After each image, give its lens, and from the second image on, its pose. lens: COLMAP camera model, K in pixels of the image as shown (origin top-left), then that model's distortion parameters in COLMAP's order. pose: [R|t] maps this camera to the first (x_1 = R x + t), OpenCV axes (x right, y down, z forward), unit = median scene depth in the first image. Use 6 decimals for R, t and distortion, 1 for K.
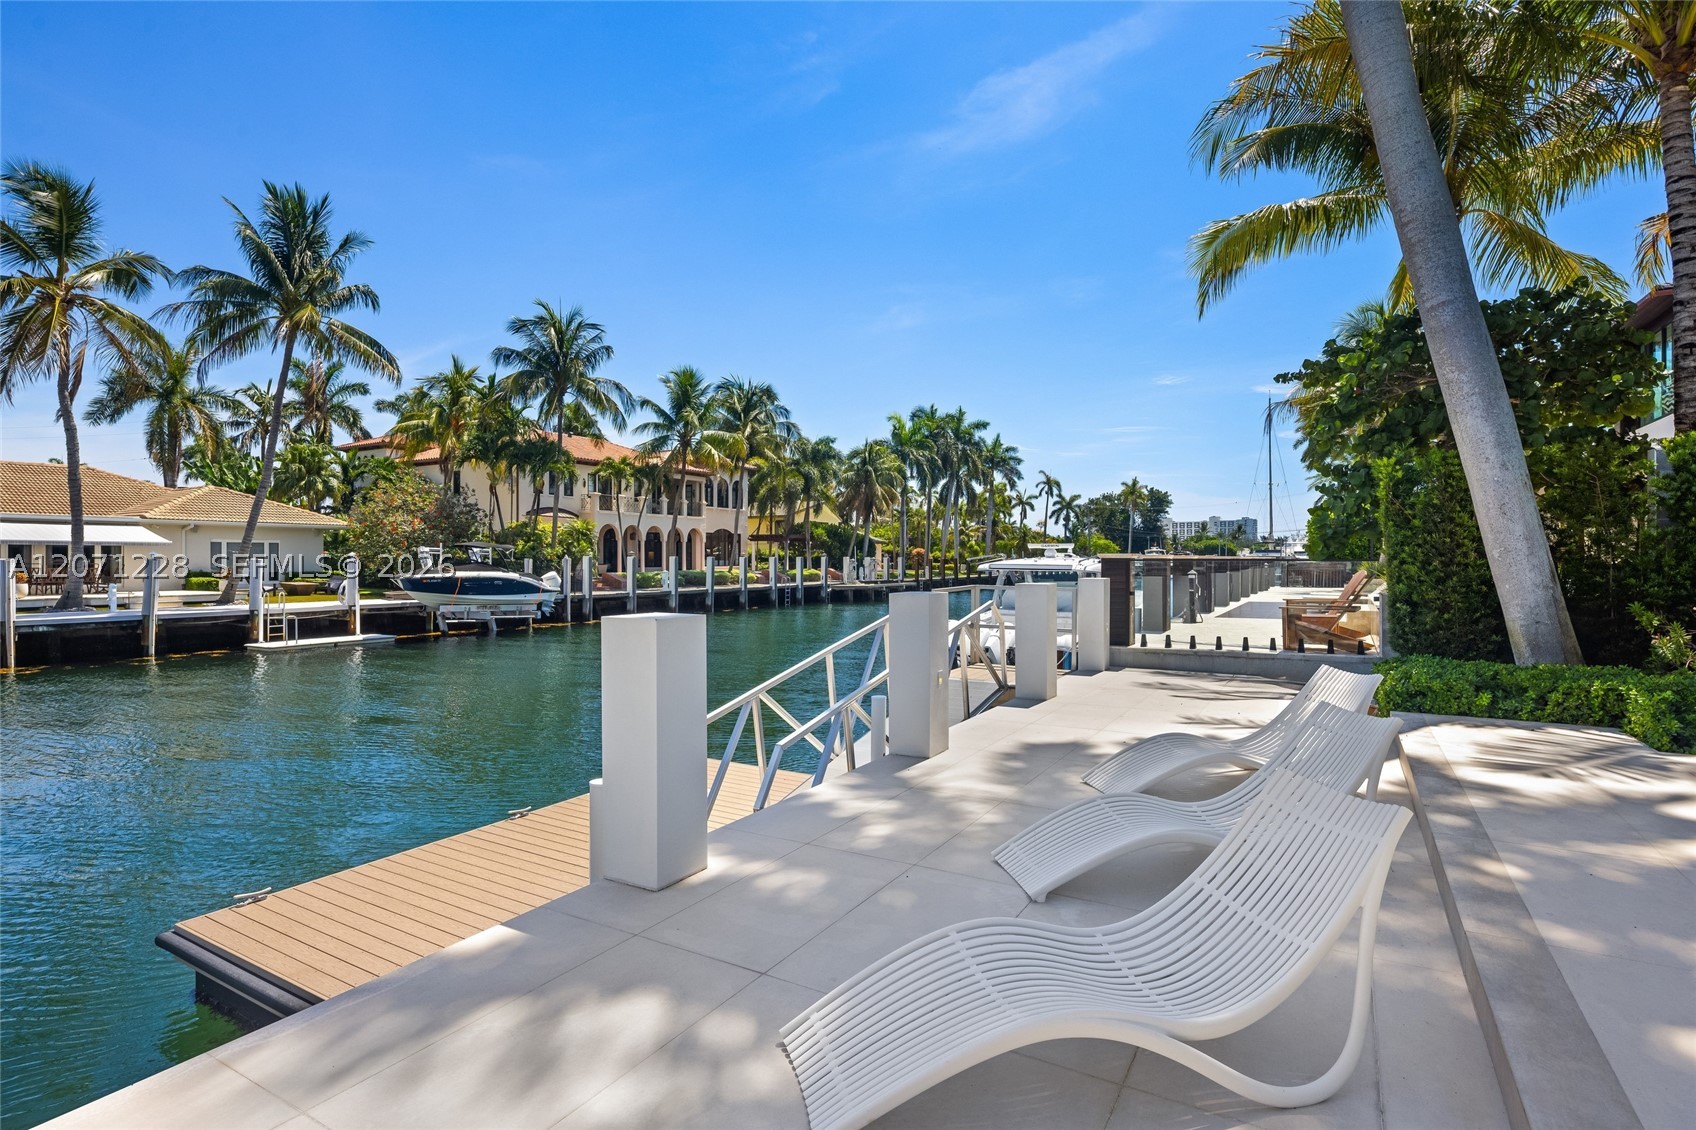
lens RADIAL K [[824.2, 0, 848.0], [0, 824.2, 565.0], [0, 0, 1]] dist [-0.008497, -0.000506]
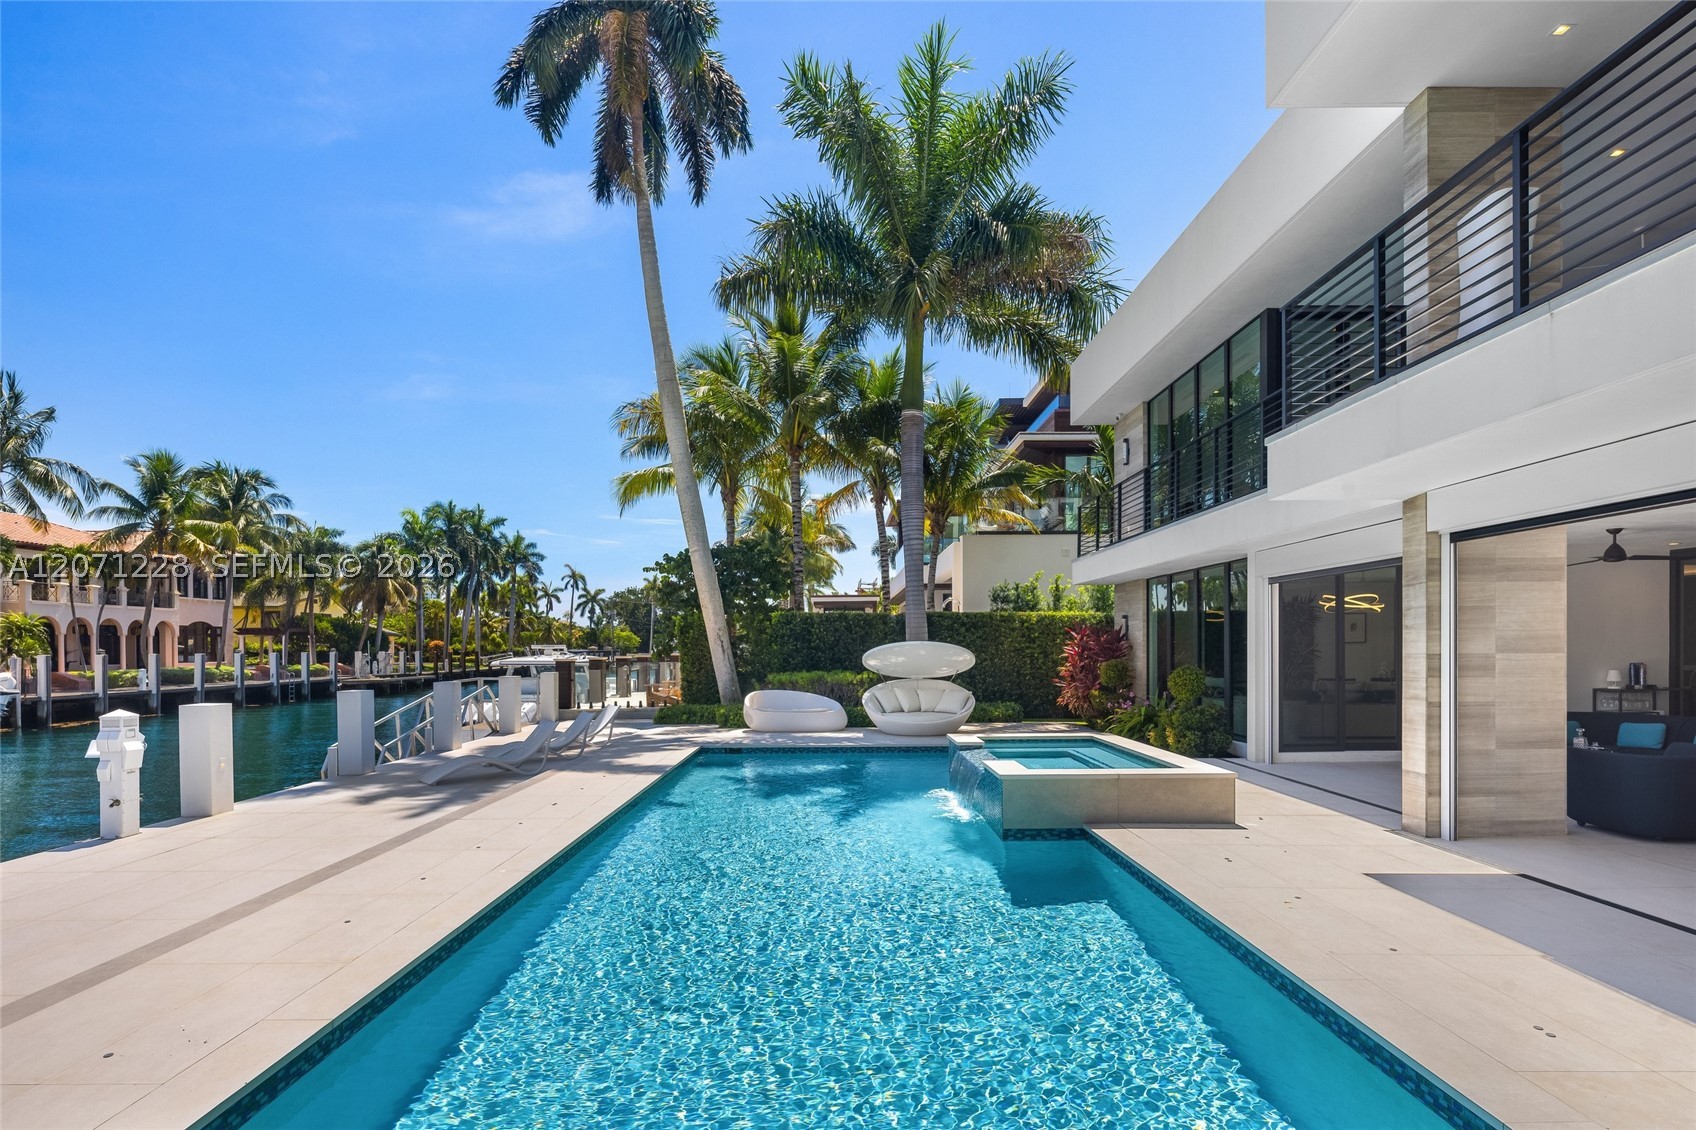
lens RADIAL K [[824.3, 0, 841.4], [0, 824.3, 671.7], [0, 0, 1]] dist [-0.007412, -0.000426]
pose [[0.855766, -0.019679, 0.516989, -0.018732], [0.008735, 0.999683, 0.023595, -0.004036], [-0.517290, -0.015676, 0.855667, -0.183225]]
